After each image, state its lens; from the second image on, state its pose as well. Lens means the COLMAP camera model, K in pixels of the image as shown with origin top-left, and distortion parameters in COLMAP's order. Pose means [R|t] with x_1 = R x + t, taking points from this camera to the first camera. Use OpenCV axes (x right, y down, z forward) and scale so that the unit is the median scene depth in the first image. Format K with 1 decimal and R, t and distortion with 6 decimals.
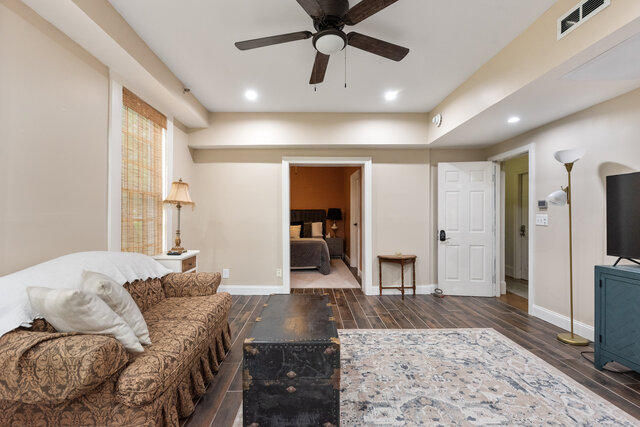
lens RADIAL K [[285.3, 0, 320.3], [0, 285.3, 217.2], [0, 0, 1]] dist [0.003374, -0.000520]
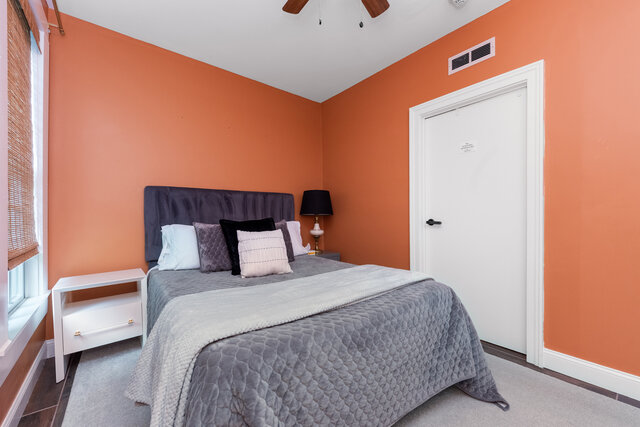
lens RADIAL K [[263.3, 0, 320.0], [0, 263.3, 213.5], [0, 0, 1]] dist [-0.000194, -0.000021]
pose [[0.801963, 0.002127, 0.597370, -0.596524], [-0.000668, 0.999996, -0.002664, 0.020890], [-0.597373, 0.001737, 0.801961, 1.897548]]
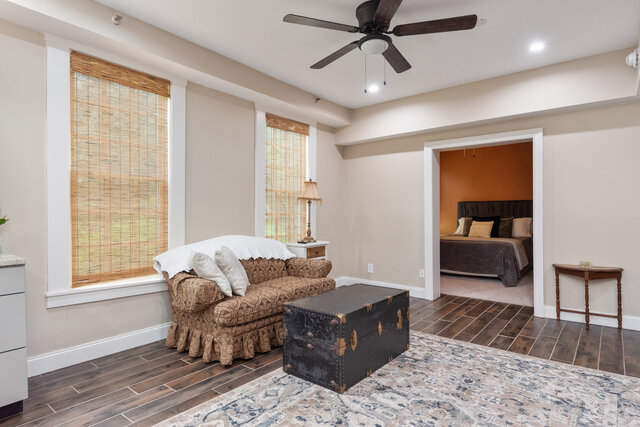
lens RADIAL K [[360.3, 0, 320.0], [0, 360.3, 213.5], [0, 0, 1]] dist [0.001847, -0.001529]
pose [[0.769569, -0.002282, -0.638560, 0.499422], [0.005762, 0.999978, 0.003371, 0.003001], [0.638538, -0.006274, 0.769565, -0.106102]]
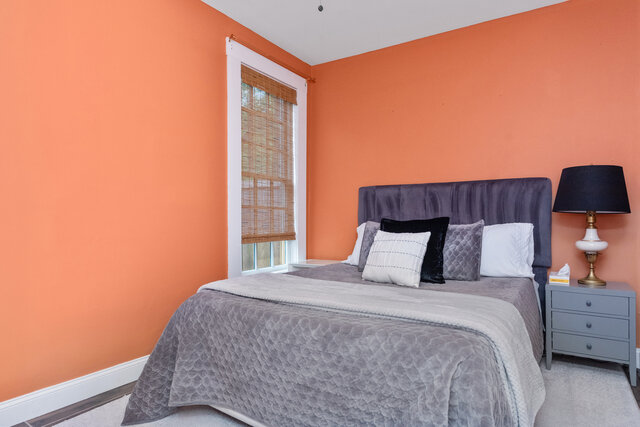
lens RADIAL K [[360.3, 0, 320.0], [0, 360.3, 213.5], [0, 0, 1]] dist [0.001847, -0.001529]
pose [[0.830585, -0.003376, -0.556882, 0.081513], [0.002496, 0.999994, -0.002340, 0.026437], [0.556887, 0.000554, 0.830588, 1.771117]]
